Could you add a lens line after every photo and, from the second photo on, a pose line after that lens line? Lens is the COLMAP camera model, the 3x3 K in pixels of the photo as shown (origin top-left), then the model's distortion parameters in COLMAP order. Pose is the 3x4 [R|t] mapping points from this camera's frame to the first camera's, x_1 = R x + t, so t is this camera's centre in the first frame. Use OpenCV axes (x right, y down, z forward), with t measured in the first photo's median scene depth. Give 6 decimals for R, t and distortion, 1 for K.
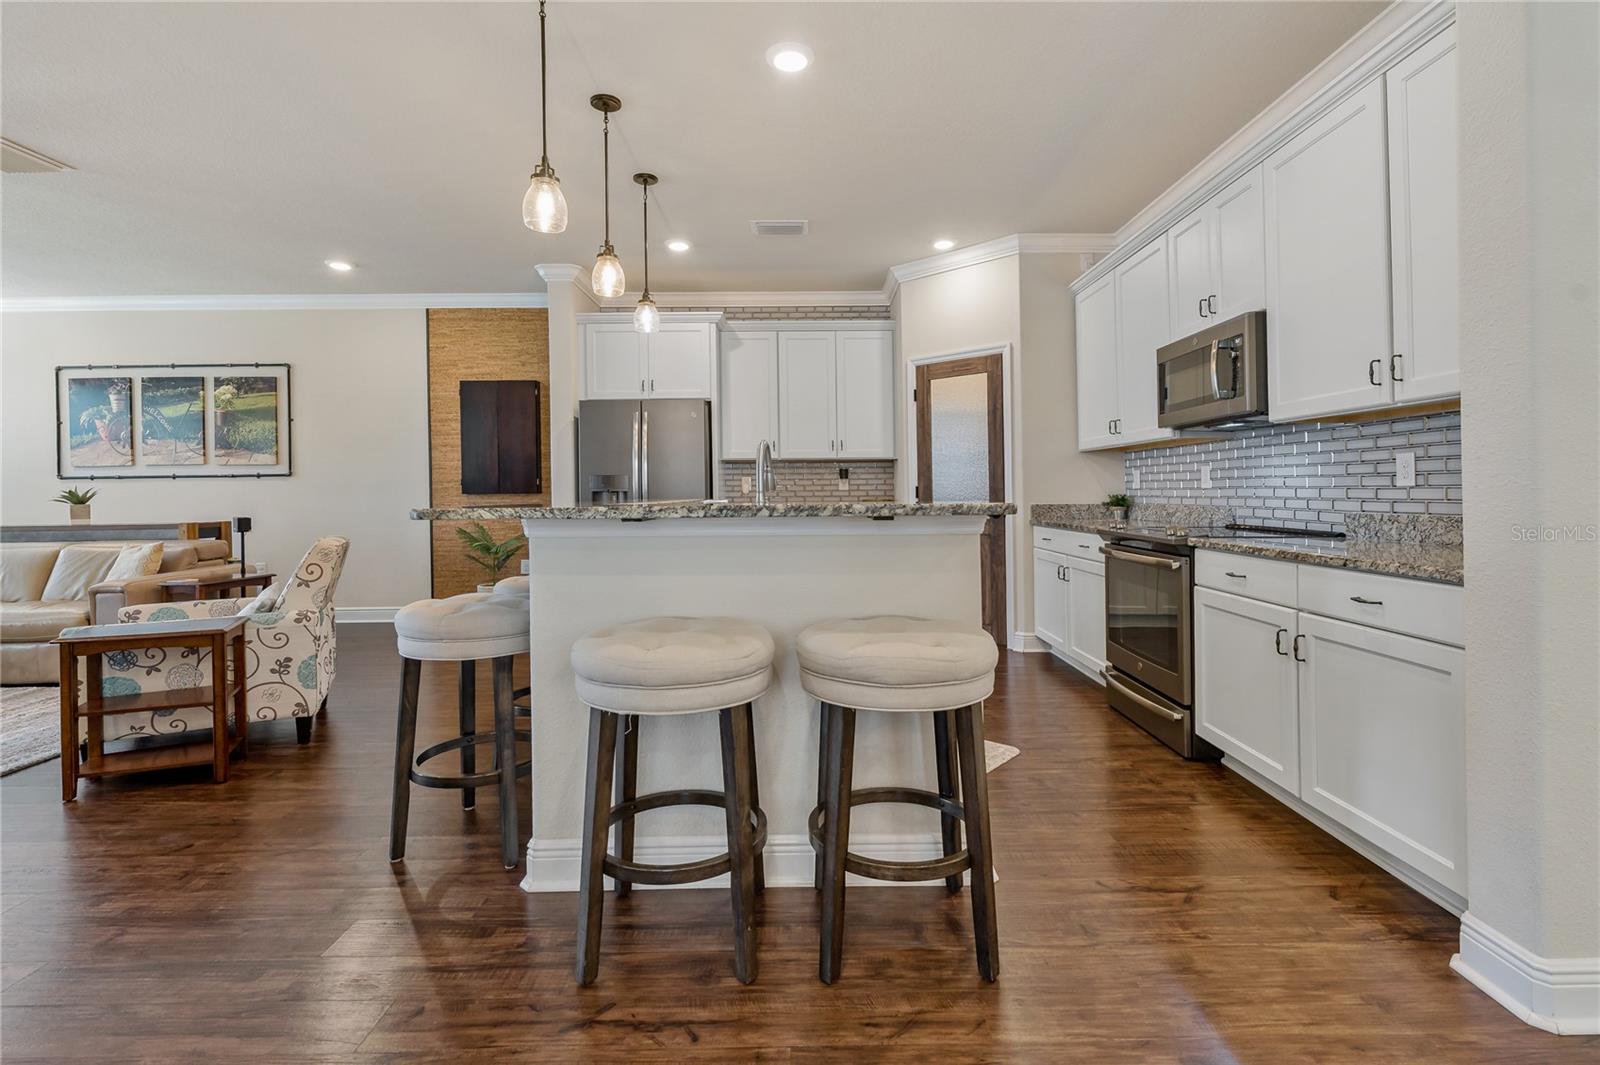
lens RADIAL K [[738.3, 0, 807.0], [0, 738.3, 503.2], [0, 0, 1]] dist [0.000654, 0.000639]
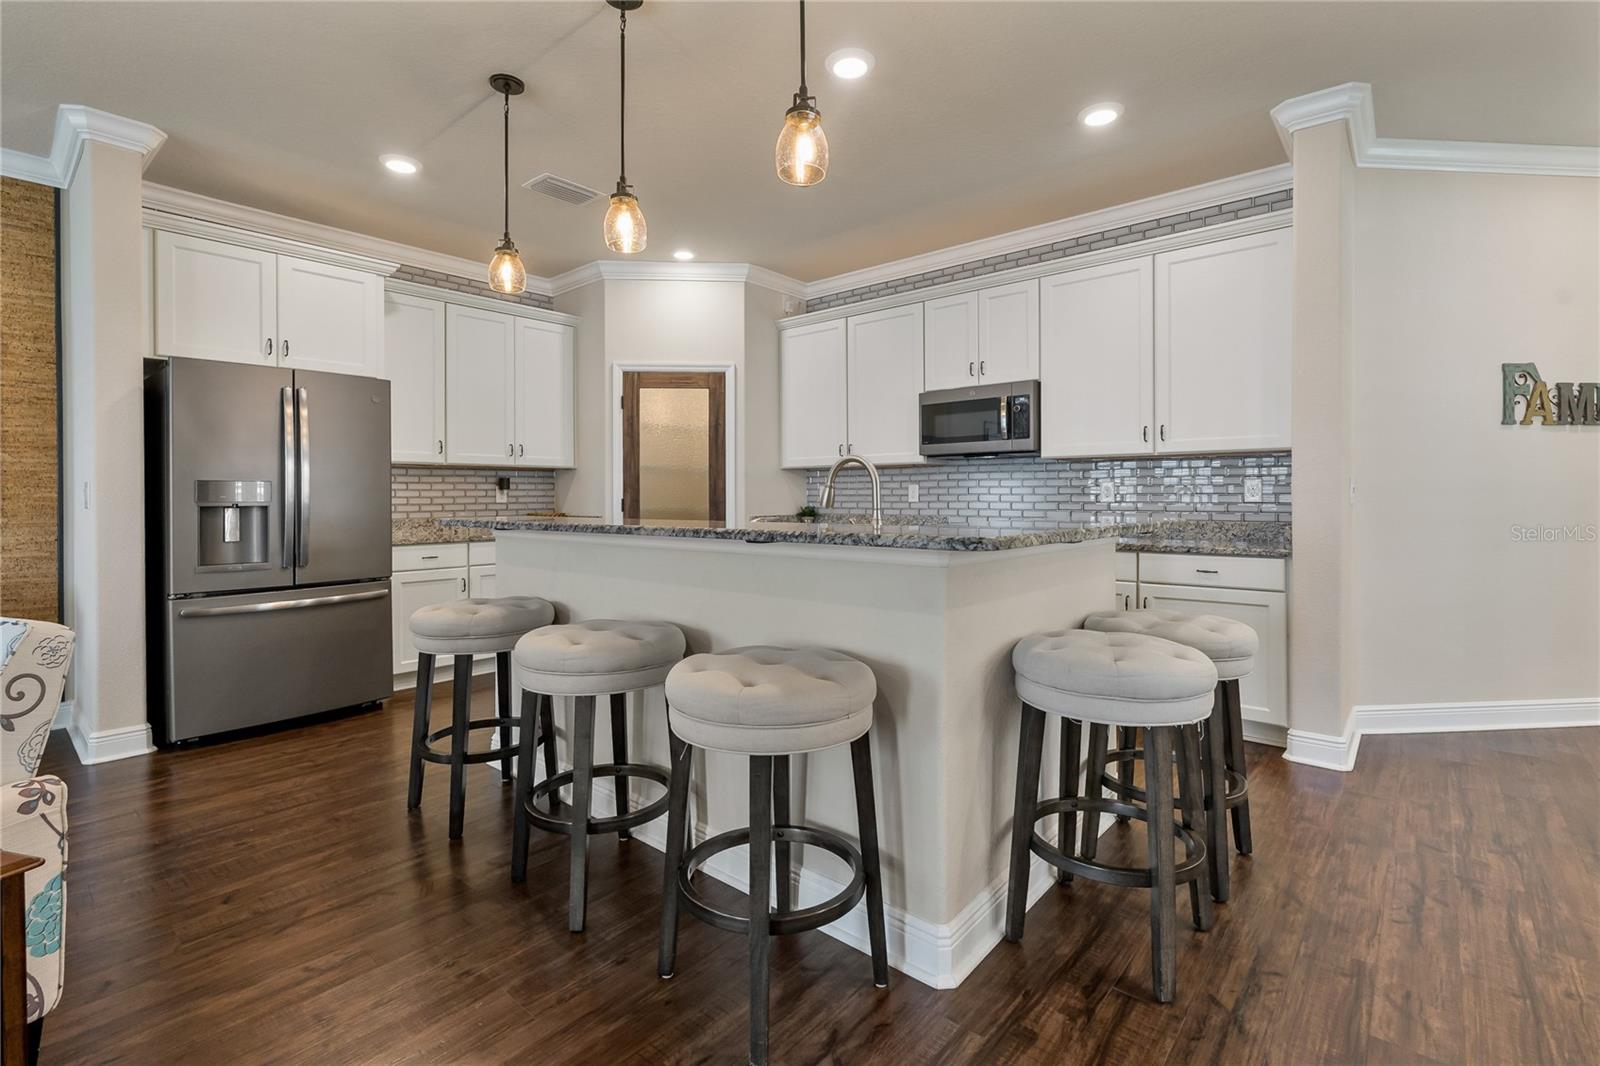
lens RADIAL K [[738.3, 0, 807.0], [0, 738.3, 503.7], [0, 0, 1]] dist [0.000654, 0.000639]
pose [[0.662638, -0.002535, 0.748935, -0.396914], [0.011294, 0.999914, -0.006609, -0.008031], [-0.748854, 0.012837, 0.662610, 0.198545]]
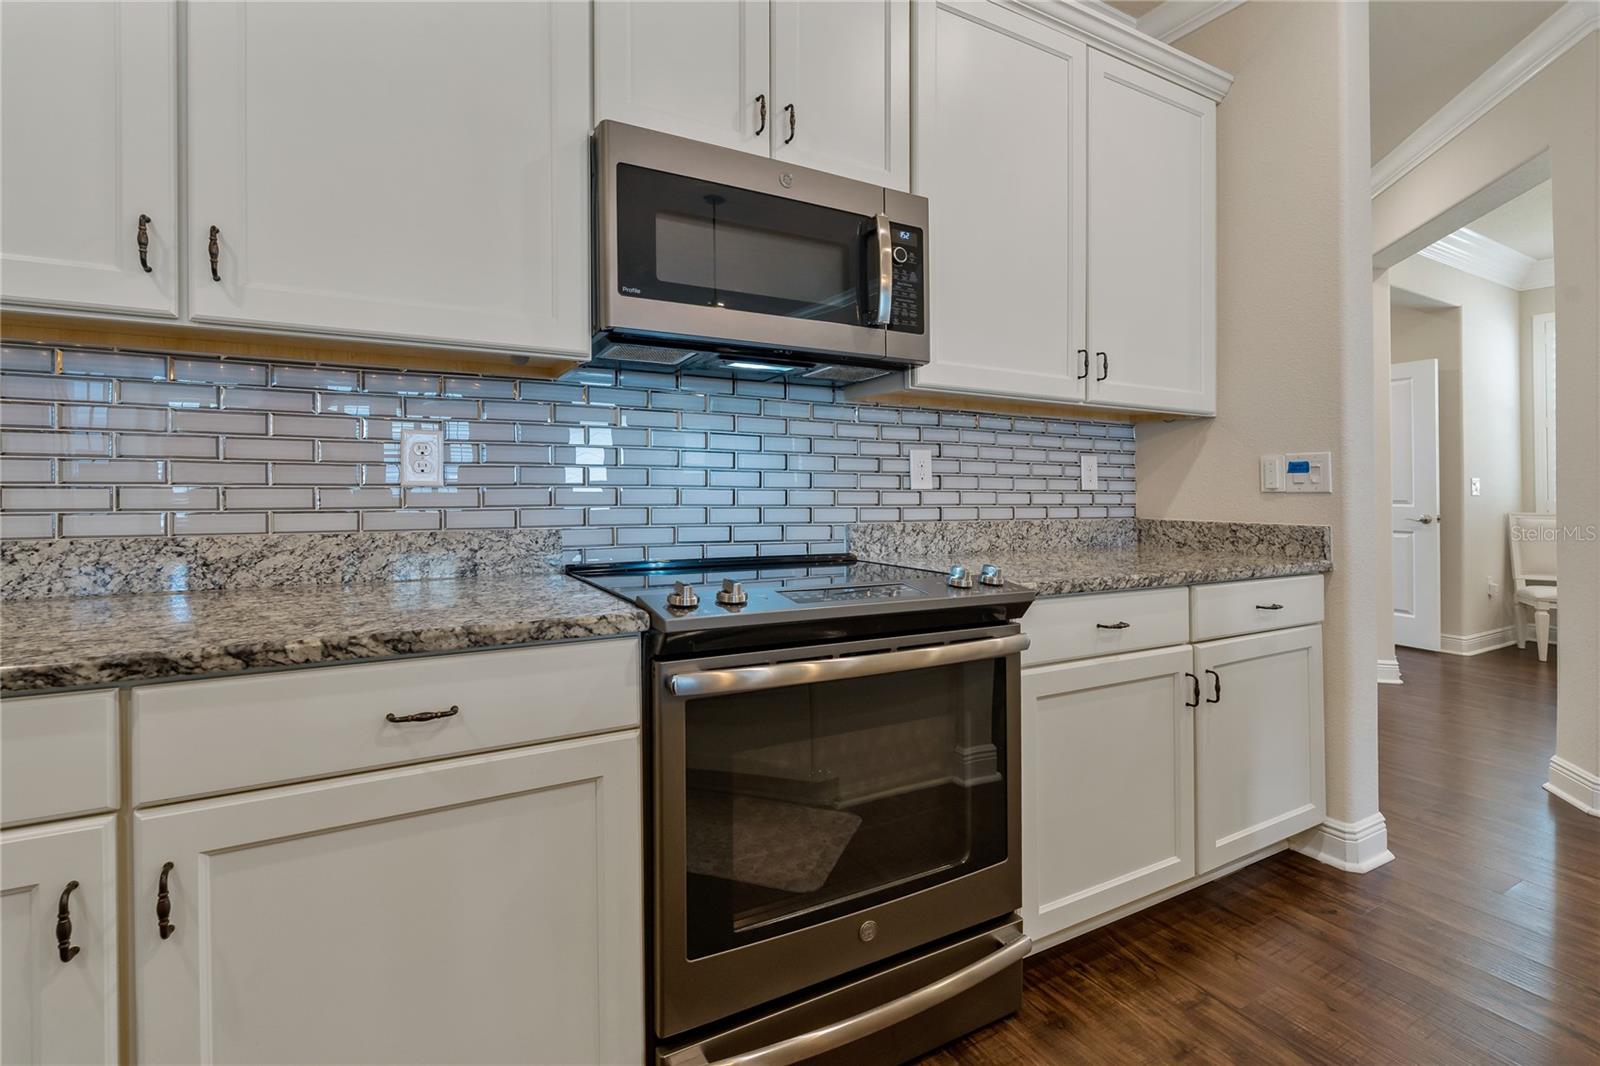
lens RADIAL K [[722.7, 0, 777.7], [0, 722.7, 489.5], [0, 0, 1]] dist [0.000348, 0.000251]
pose [[-0.469537, 0.004322, 0.882902, 0.072855], [0.009890, 0.999951, 0.000365, -0.011678], [-0.882857, 0.008903, -0.469557, 0.721750]]
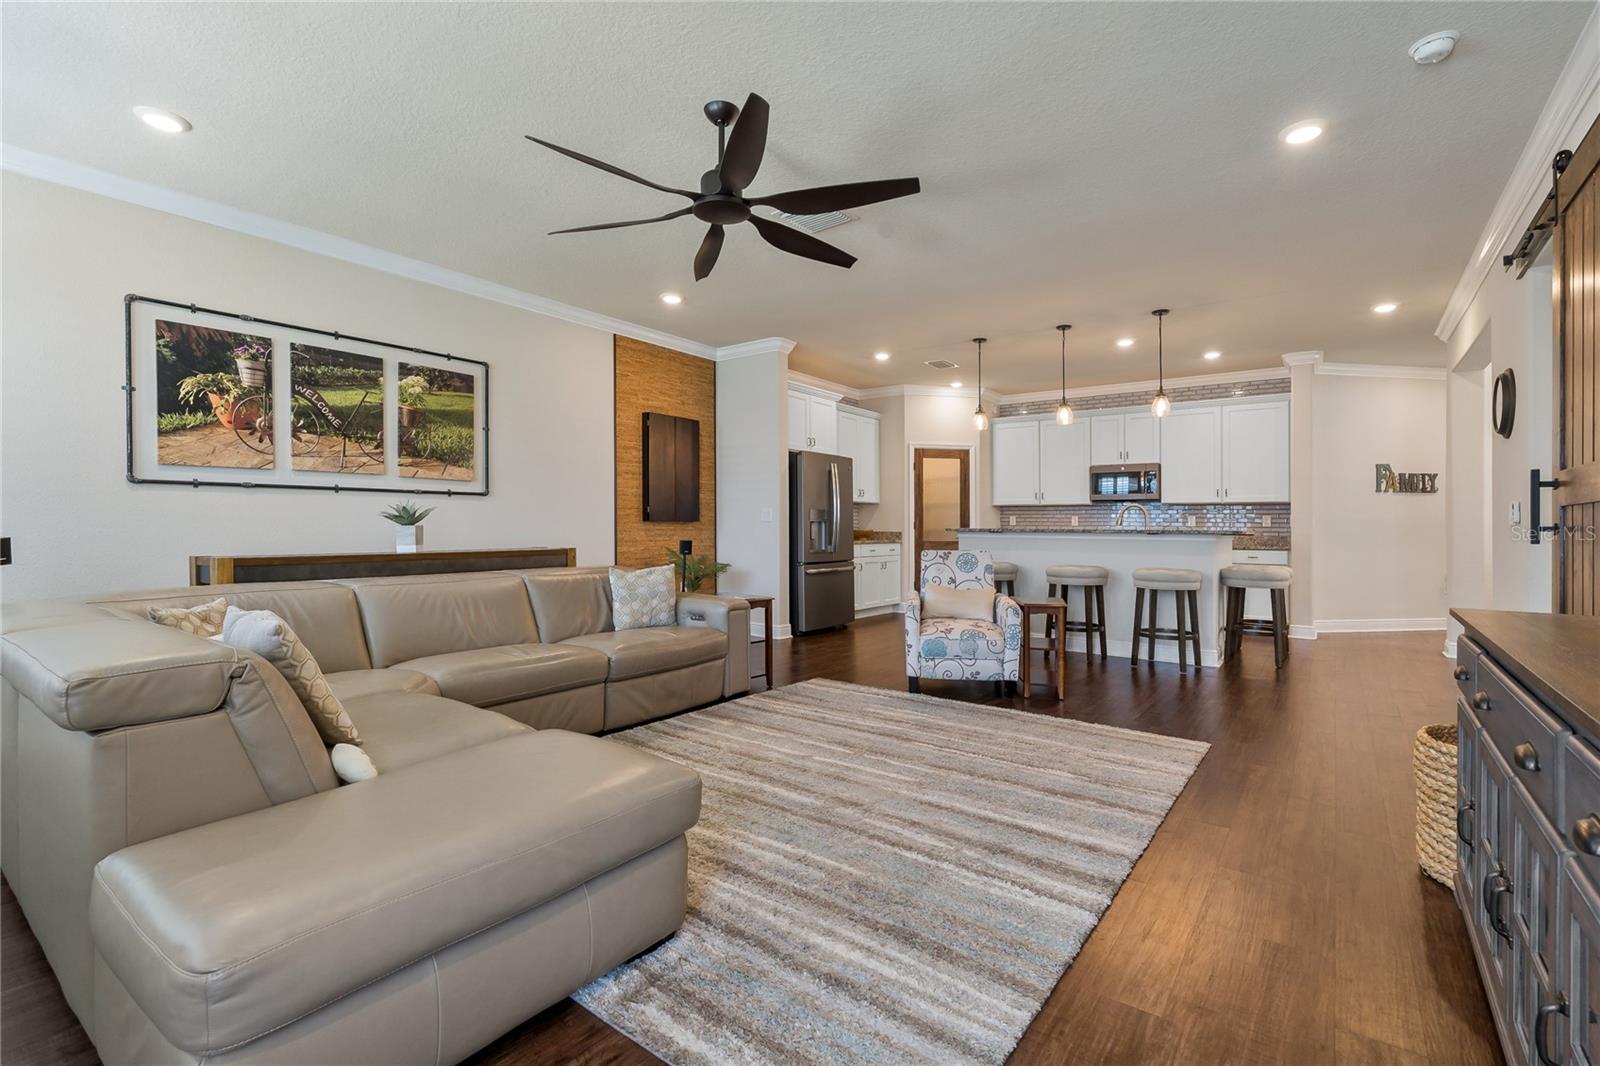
lens RADIAL K [[726.8, 0, 844.3], [0, 726.8, 526.0], [0, 0, 1]] dist [0.000891, 0.000072]
pose [[0.576253, 0.014634, 0.817141, -1.232902], [0.000283, 0.999836, -0.018105, 0.014534], [-0.817272, 0.010664, 0.576154, 0.200733]]
